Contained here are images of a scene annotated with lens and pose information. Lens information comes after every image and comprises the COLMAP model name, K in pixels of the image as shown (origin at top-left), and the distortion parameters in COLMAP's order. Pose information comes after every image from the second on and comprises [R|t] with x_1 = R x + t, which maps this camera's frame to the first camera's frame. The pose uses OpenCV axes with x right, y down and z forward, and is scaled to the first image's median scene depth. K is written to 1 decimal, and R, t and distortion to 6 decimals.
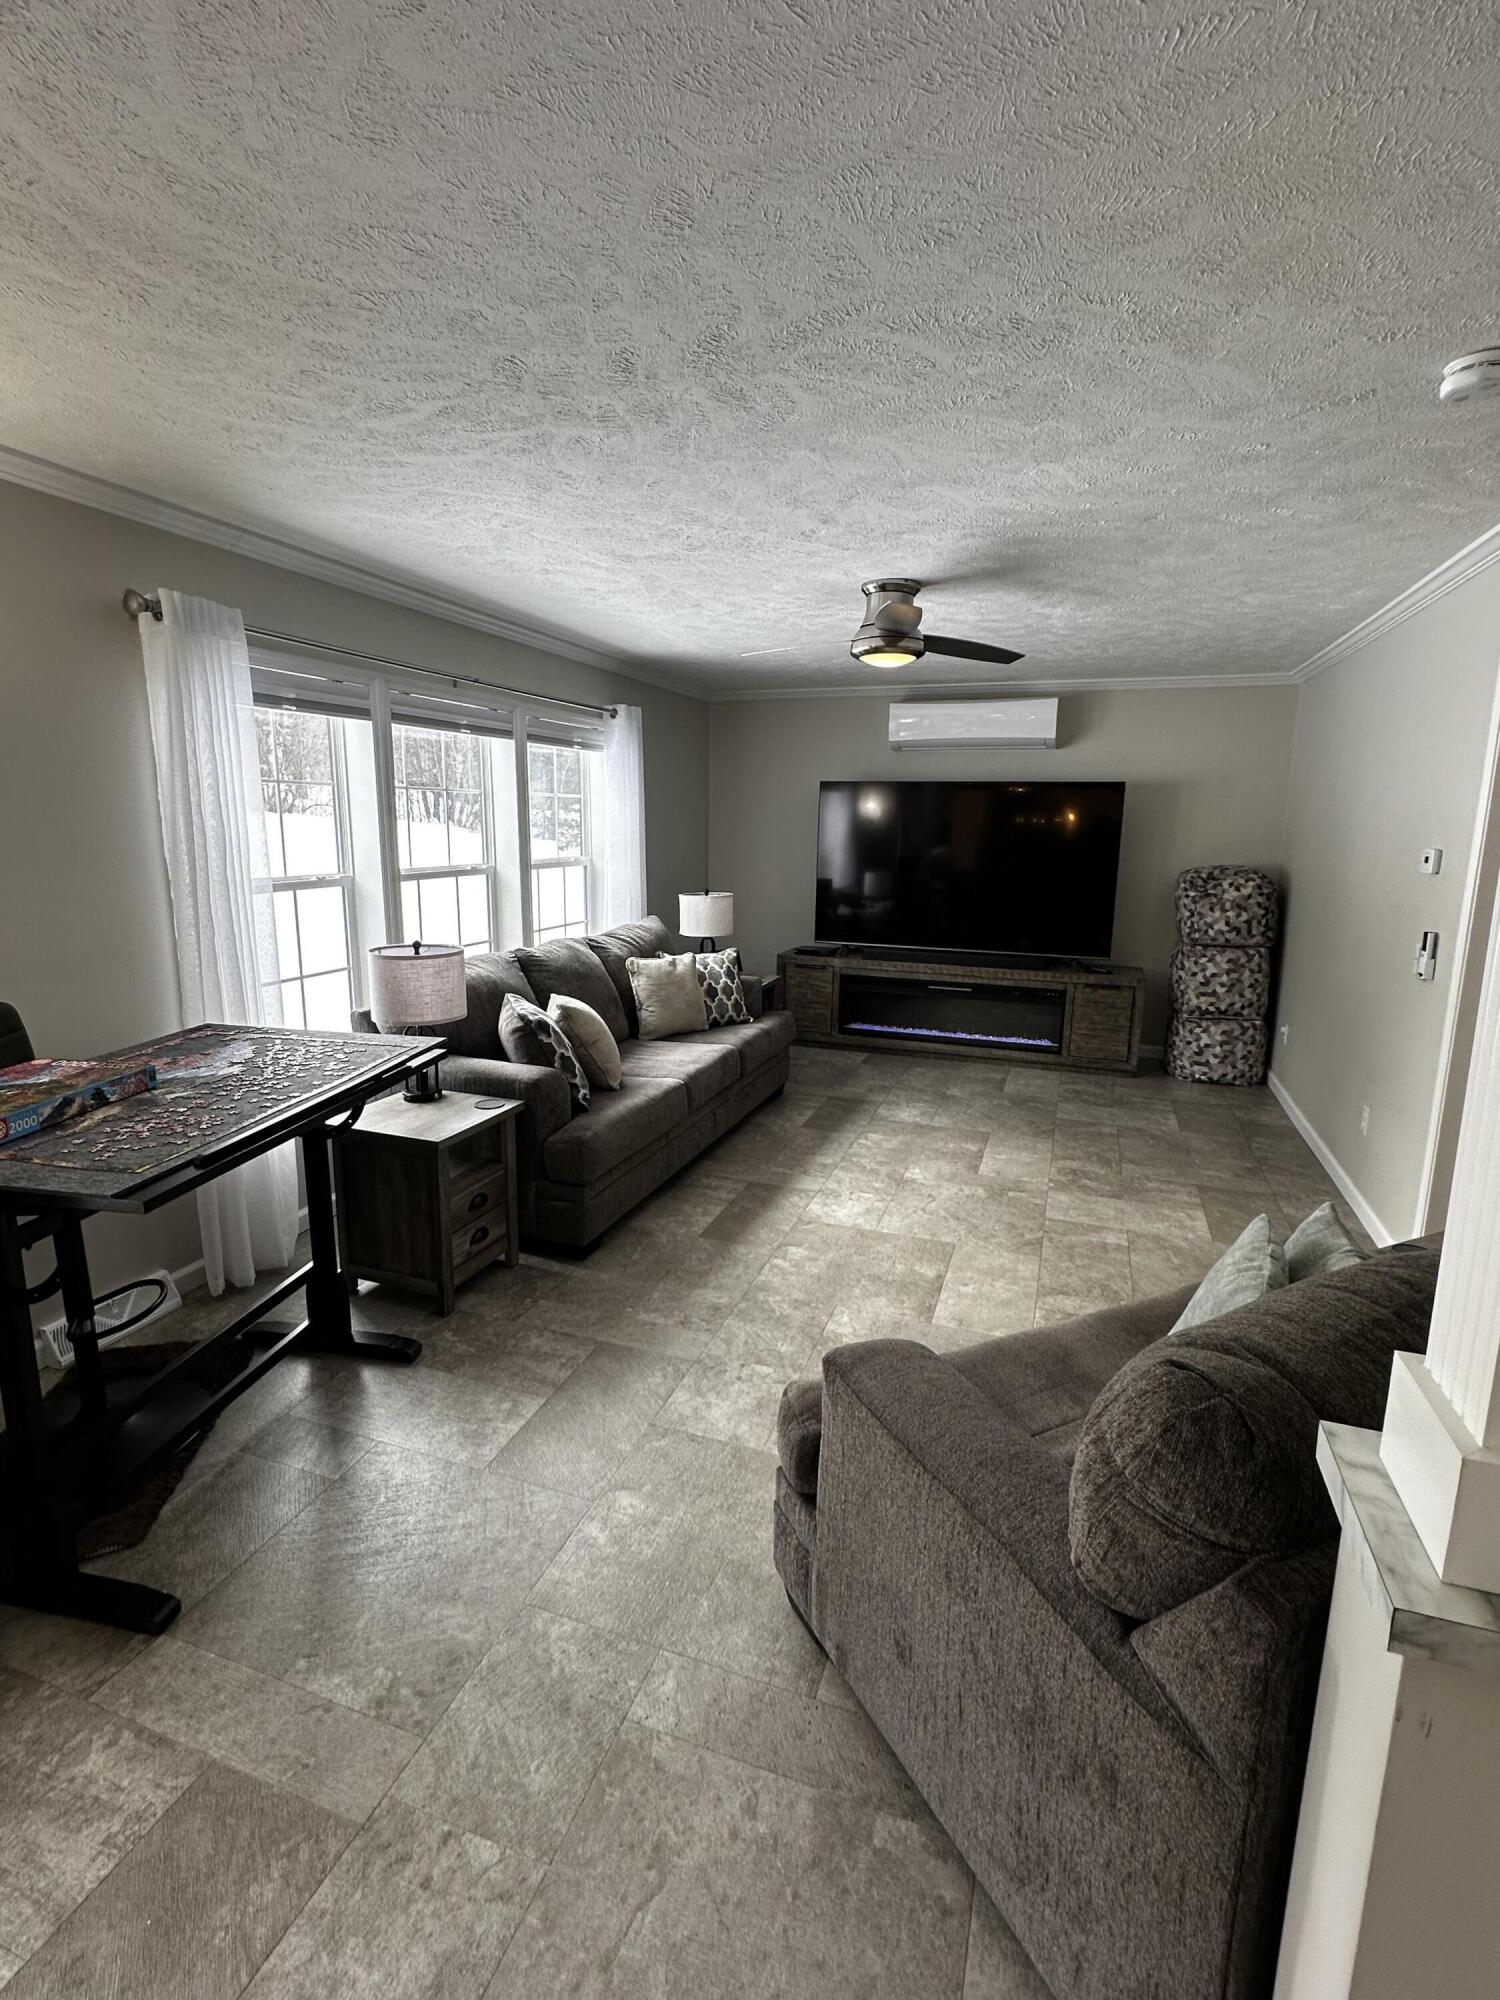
lens RADIAL K [[954.0, 0, 741.8], [0, 954.0, 1002.5], [0, 0, 1]] dist [-0.000292, 0.000189]
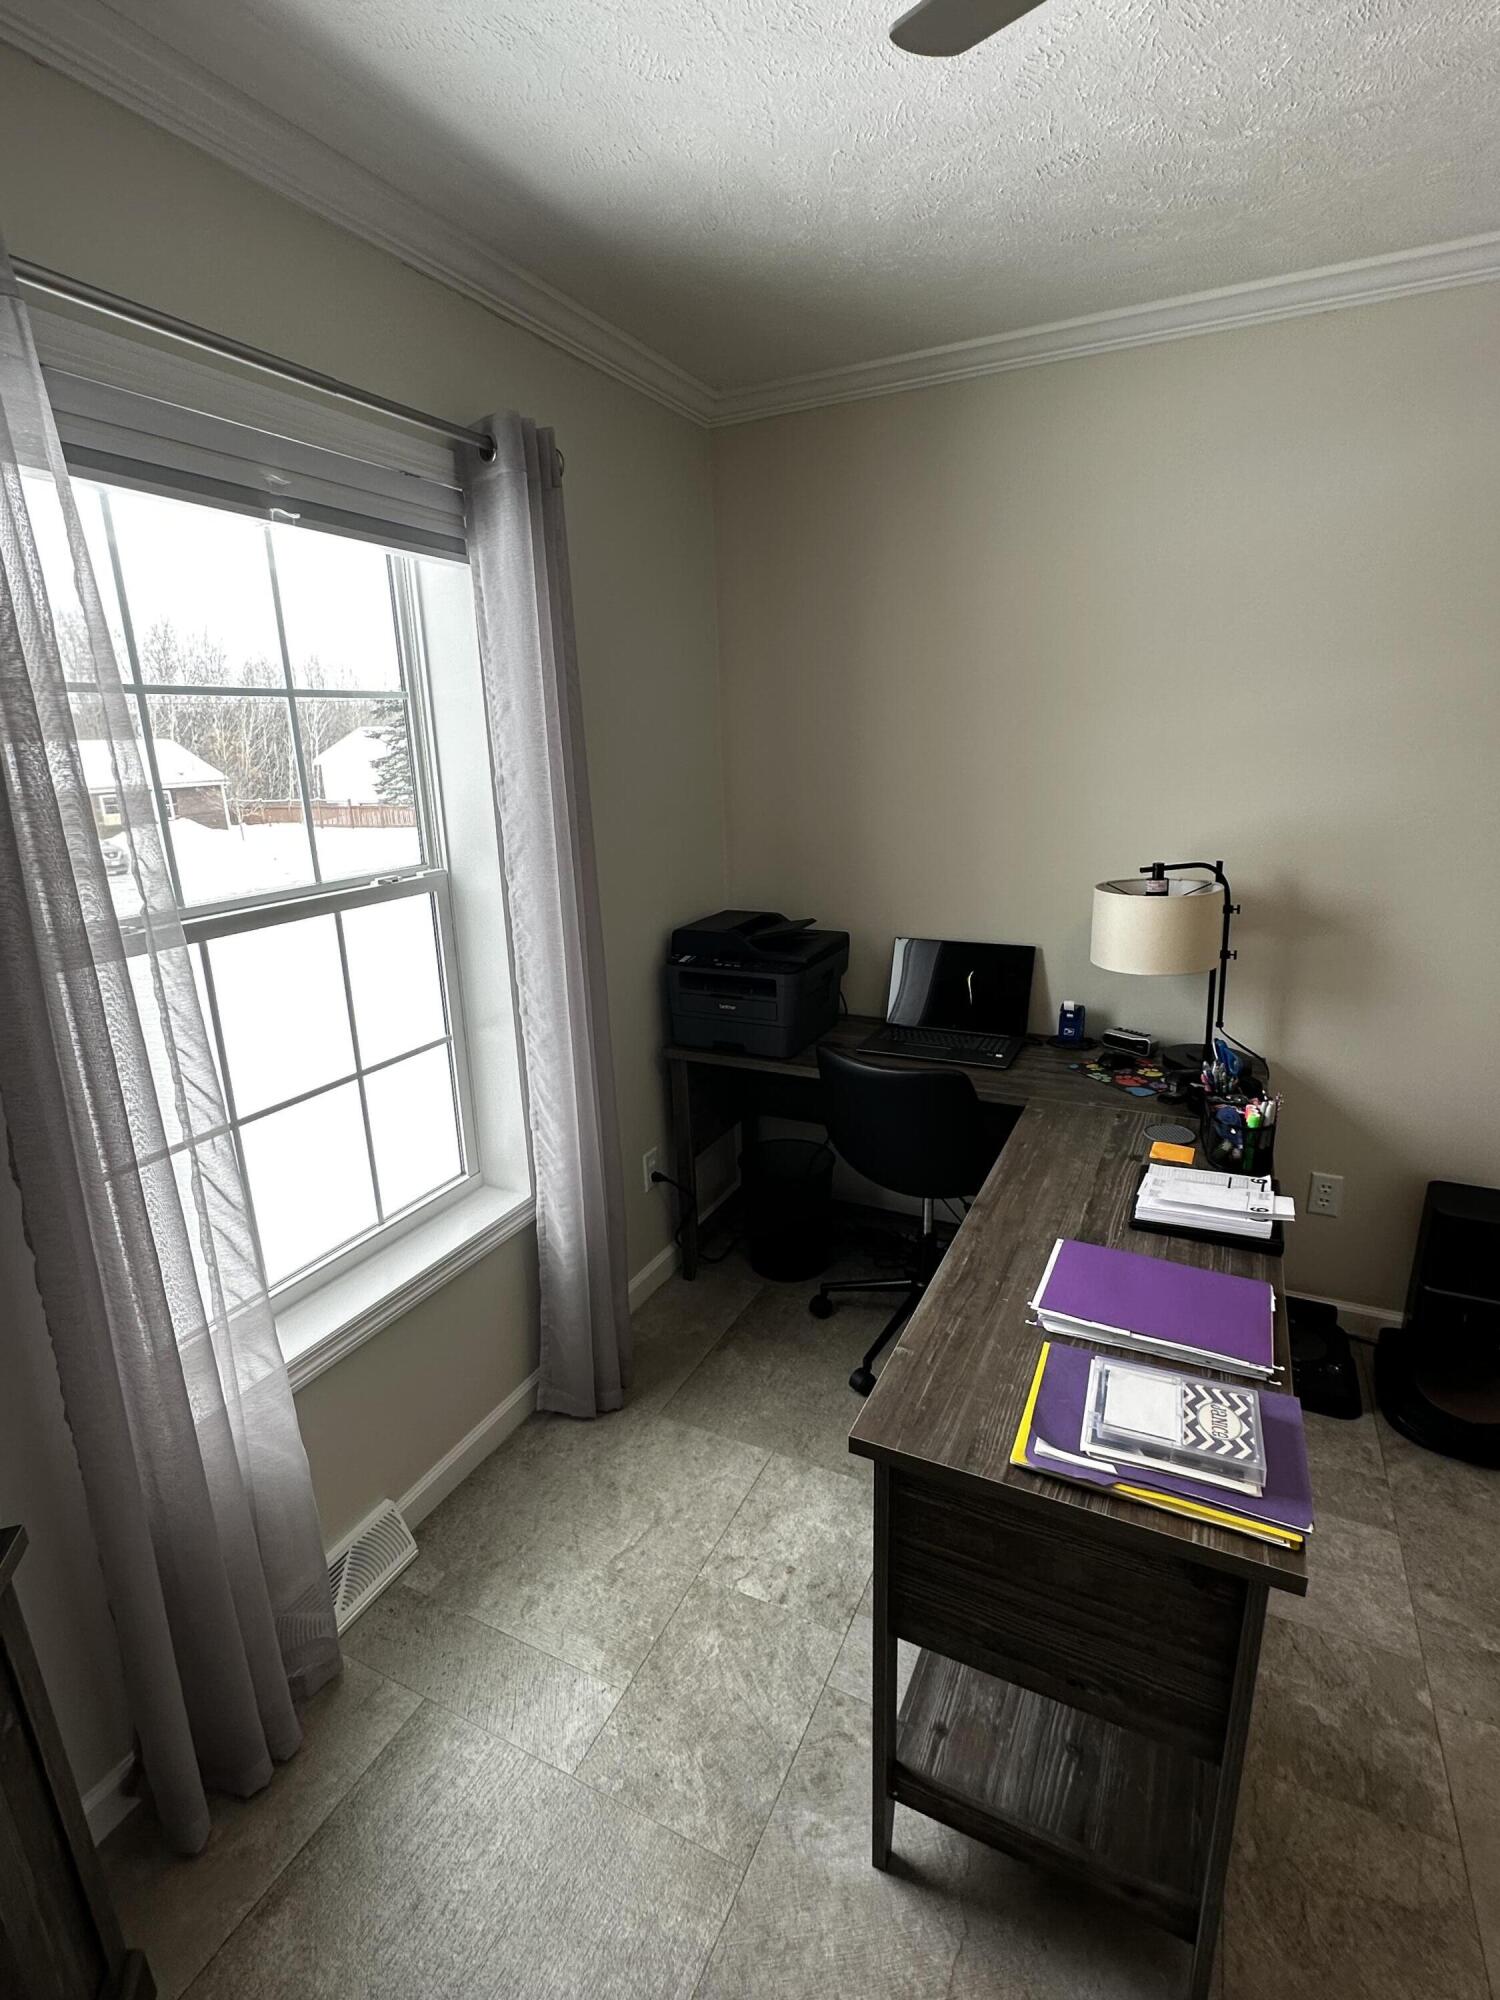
lens RADIAL K [[954.0, 0, 746.4], [0, 954.0, 981.8], [0, 0, 1]] dist [-0.000292, 0.000189]
pose [[-0.993742, -0.012463, 0.111004, -0.159677], [0.037425, 0.899169, 0.435998, -0.145808], [-0.105245, 0.437424, -0.893076, 0.716439]]
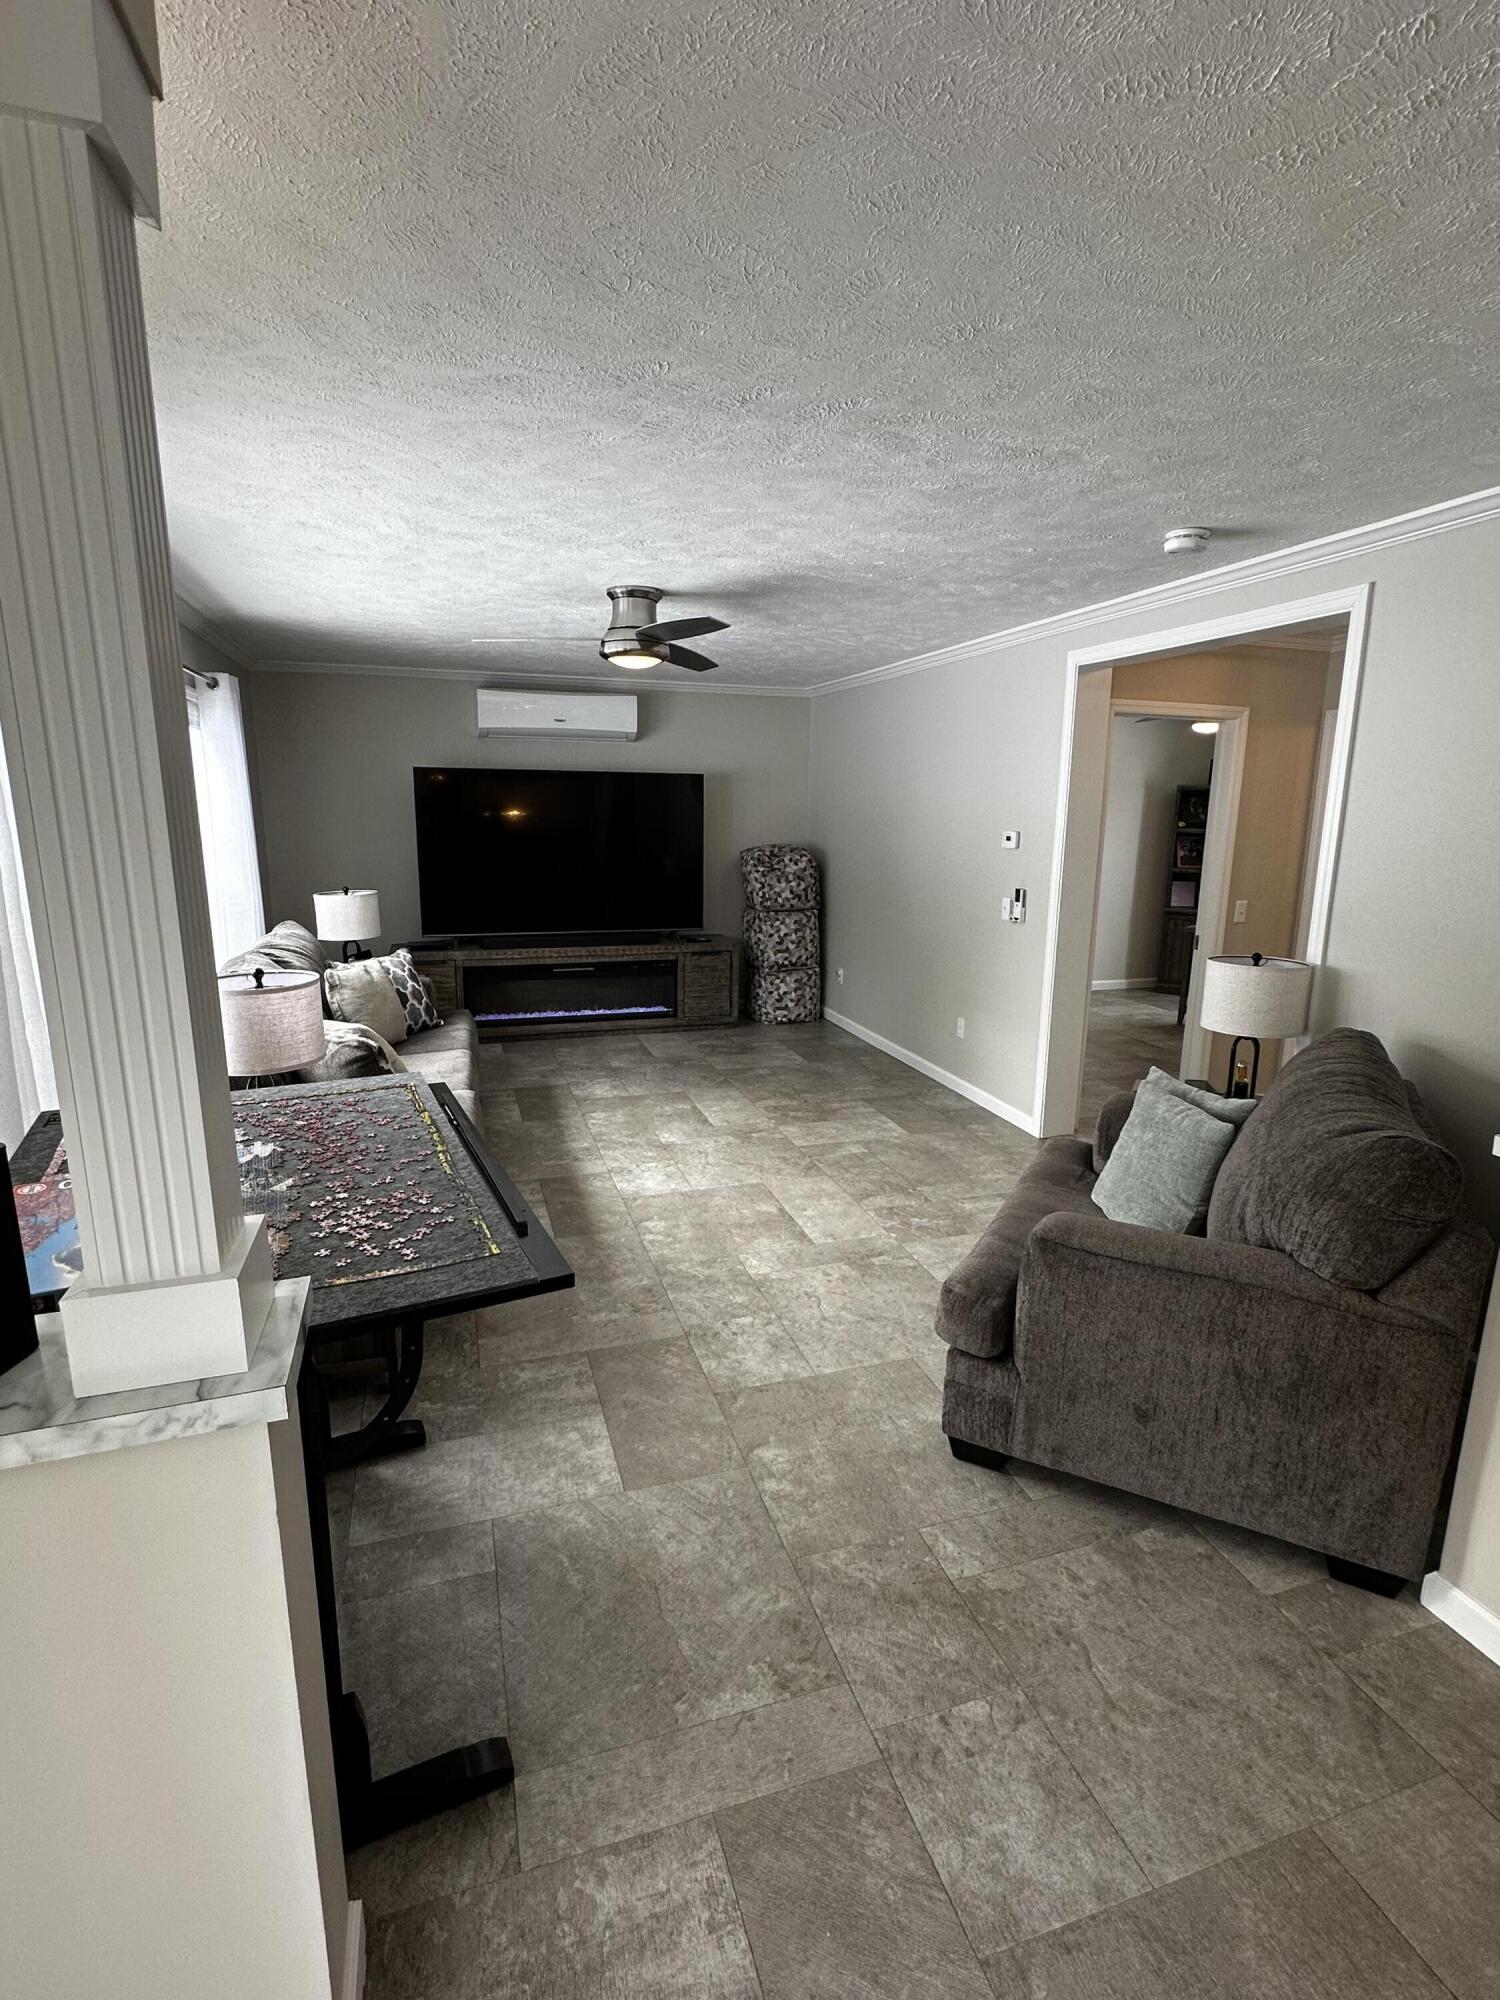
lens RADIAL K [[954.0, 0, 746.2], [0, 954.0, 1006.4], [0, 0, 1]] dist [-0.000292, 0.000189]
pose [[0.792036, -0.129542, 0.596572, -0.441980], [0.114225, 0.991415, 0.063630, -0.032989], [-0.599693, 0.017746, 0.800033, 0.085047]]
